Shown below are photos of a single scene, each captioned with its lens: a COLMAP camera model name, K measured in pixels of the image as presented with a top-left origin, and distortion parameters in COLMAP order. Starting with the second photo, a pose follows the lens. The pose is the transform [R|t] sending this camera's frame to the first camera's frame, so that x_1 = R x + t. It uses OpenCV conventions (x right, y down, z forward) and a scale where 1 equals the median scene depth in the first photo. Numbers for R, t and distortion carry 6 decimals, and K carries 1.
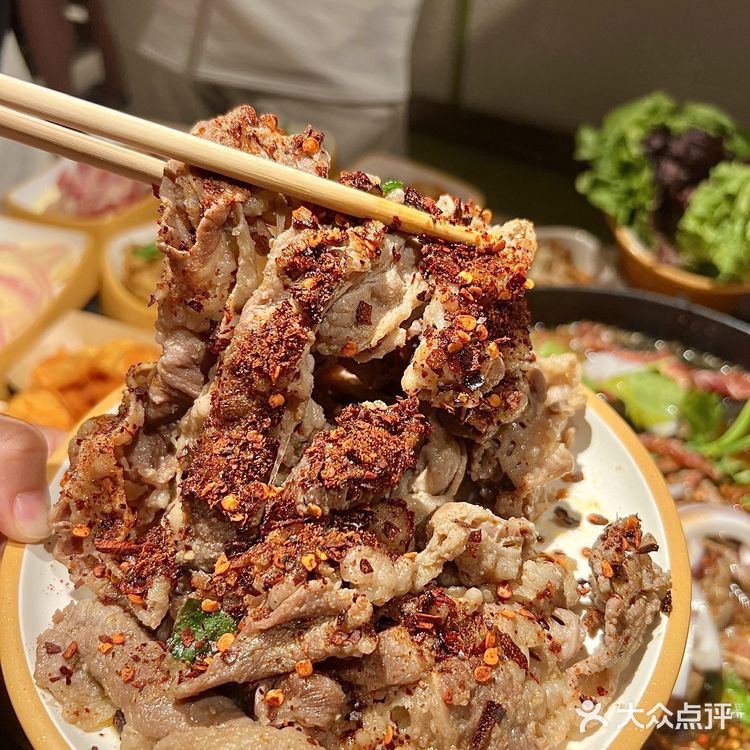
lens RADIAL K [[849.6, 0, 376.9], [0, 849.6, 376.7], [0, 0, 1]] dist [-0.048923, 0.000000]
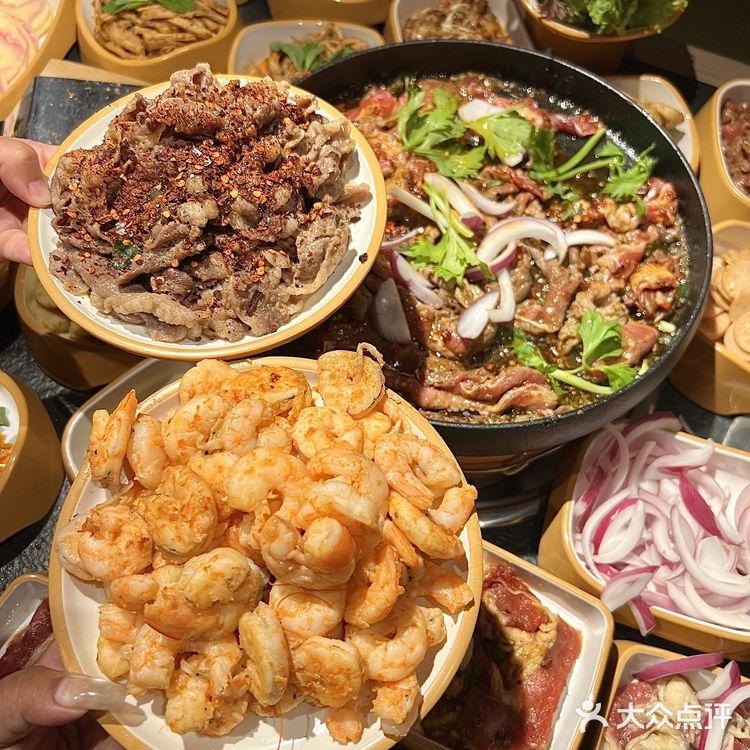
lens RADIAL K [[849.6, 0, 372.8], [0, 849.6, 375.5], [0, 0, 1]] dist [-0.048923, 0.000000]
pose [[0.999943, 0.002662, -0.010308, 0.181662], [0.000530, 0.954578, 0.297961, -0.013994], [0.010633, -0.297950, 0.954522, -0.464701]]
